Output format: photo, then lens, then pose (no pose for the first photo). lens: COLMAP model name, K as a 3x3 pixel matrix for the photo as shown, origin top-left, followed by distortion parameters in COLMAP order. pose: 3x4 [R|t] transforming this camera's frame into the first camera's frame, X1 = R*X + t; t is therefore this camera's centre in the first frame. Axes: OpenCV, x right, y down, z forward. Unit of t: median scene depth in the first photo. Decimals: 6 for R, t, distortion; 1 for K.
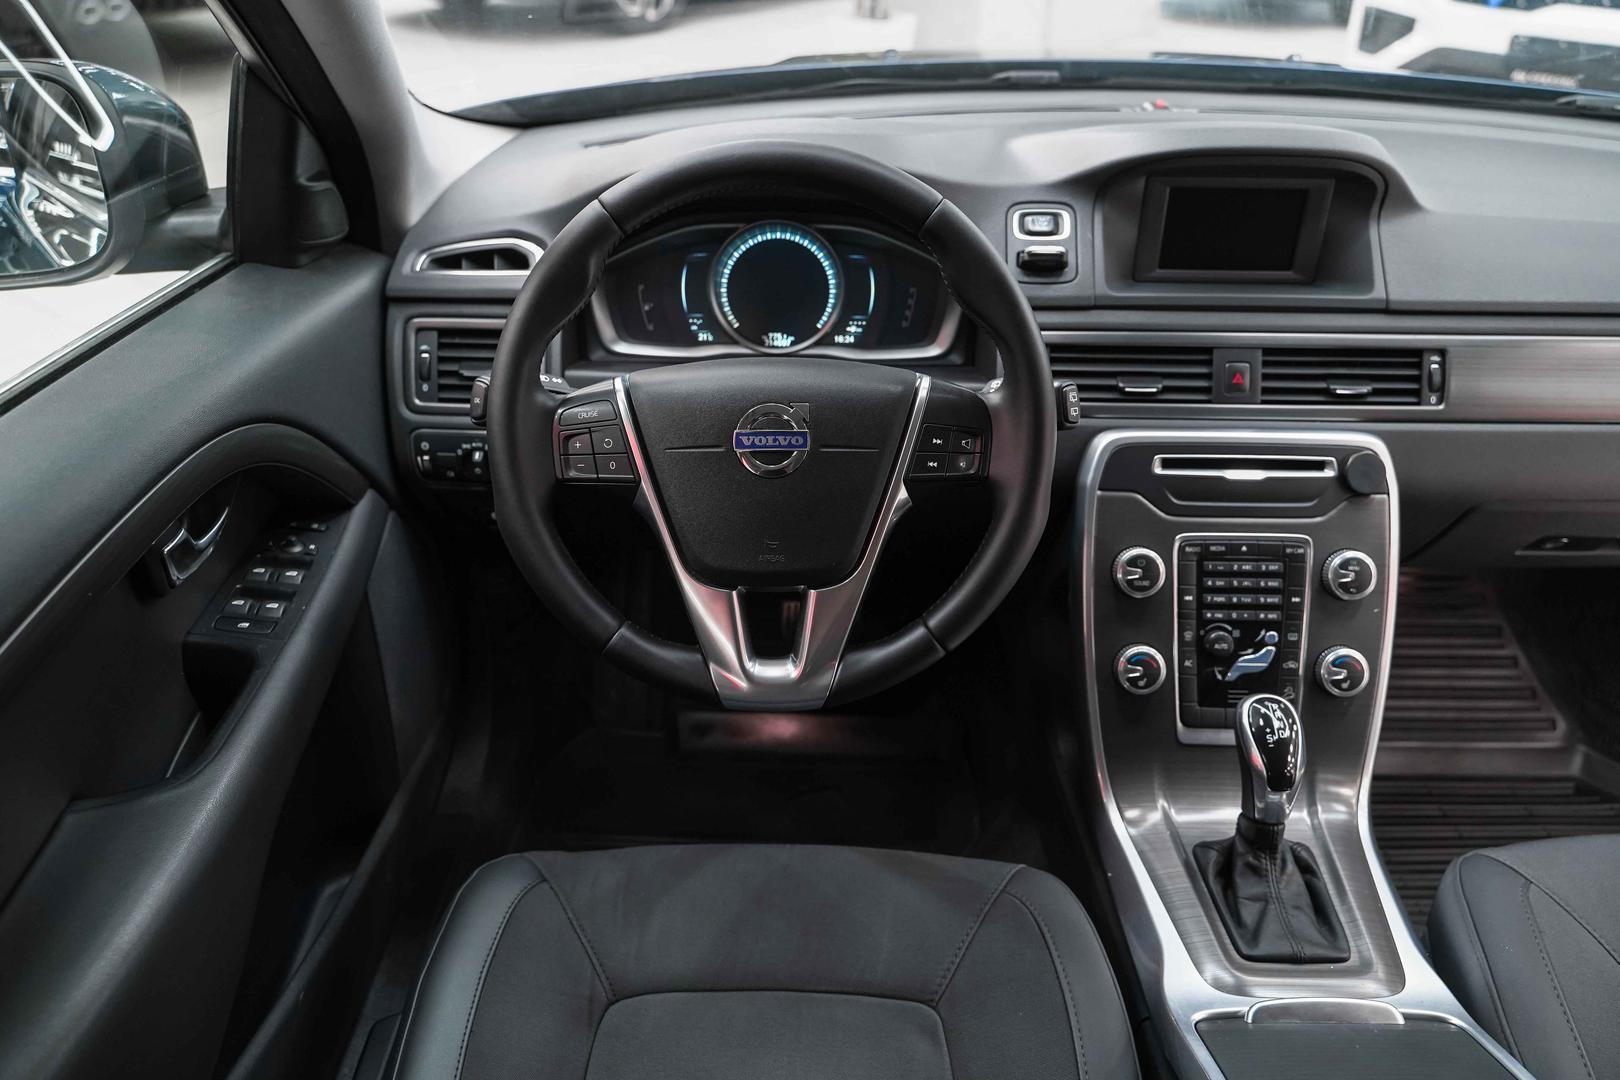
lens RADIAL K [[1334.2, 0, 806.3], [0, 1334.2, 534.4], [0, 0, 1]] dist [-0.008118, 0.000331]
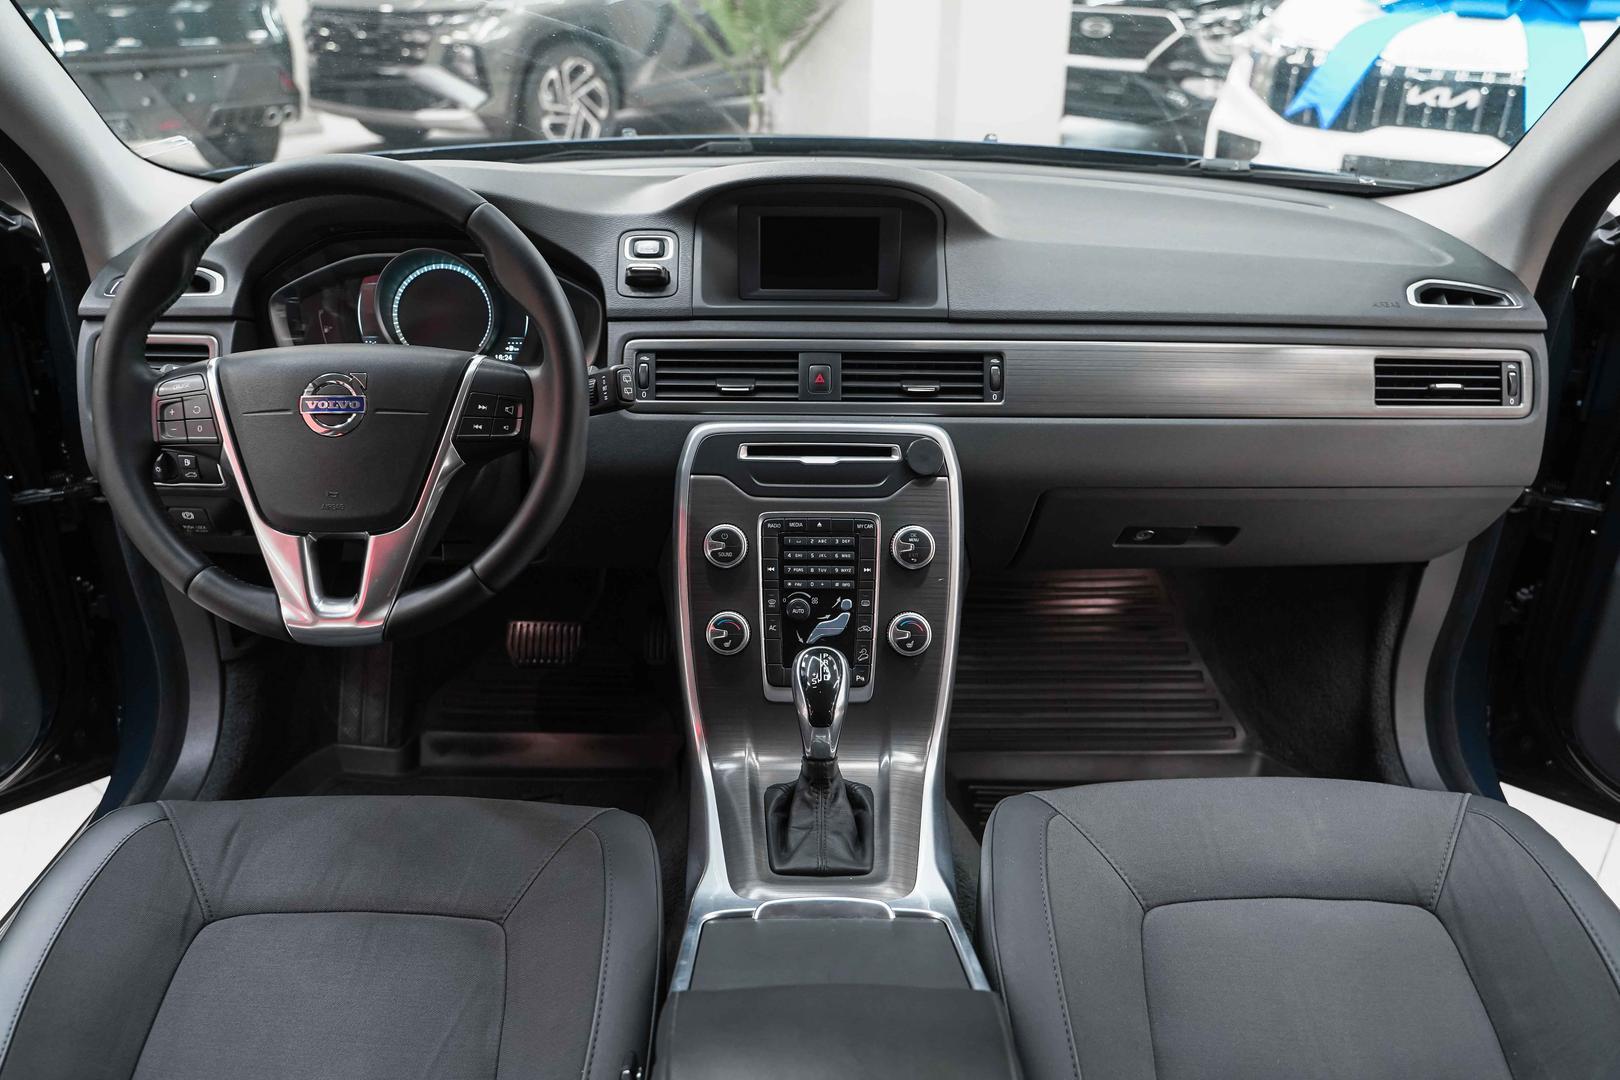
lens RADIAL K [[1334.2, 0, 808.6], [0, 1334.2, 530.1], [0, 0, 1]] dist [-0.008118, 0.000331]
pose [[0.999838, -0.006243, 0.016888, 0.298915], [0.007950, 0.994647, -0.103027, 0.130948], [-0.016155, 0.103145, 0.994535, -0.120877]]
